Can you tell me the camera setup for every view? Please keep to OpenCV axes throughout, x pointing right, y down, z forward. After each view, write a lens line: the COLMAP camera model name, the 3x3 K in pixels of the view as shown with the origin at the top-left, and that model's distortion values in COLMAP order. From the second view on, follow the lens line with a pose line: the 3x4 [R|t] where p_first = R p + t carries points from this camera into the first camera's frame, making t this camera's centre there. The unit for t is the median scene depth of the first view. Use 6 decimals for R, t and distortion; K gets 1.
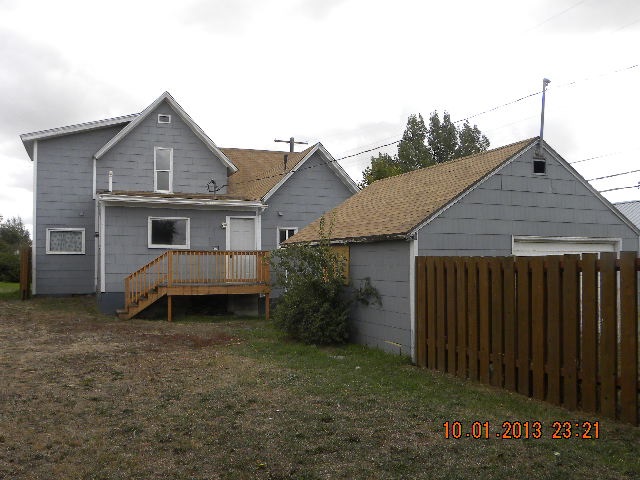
lens RADIAL K [[604.4, 0, 320.0], [0, 604.4, 240.0], [0, 0, 1]] dist [0.010933, -0.171546]
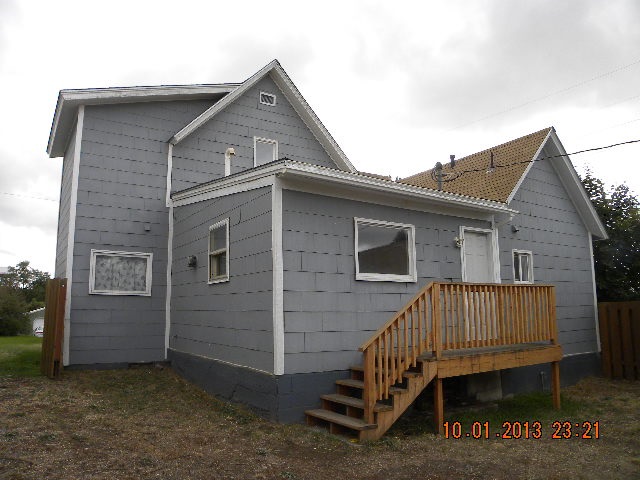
lens RADIAL K [[487.6, 0, 320.0], [0, 487.6, 240.0], [0, 0, 1]] dist [-0.106014, 0.010701]
pose [[0.981378, 0.023232, 0.190675, -0.325241], [-0.002272, 0.993994, -0.109414, 0.020980], [-0.192072, 0.106943, 0.975537, 0.506912]]
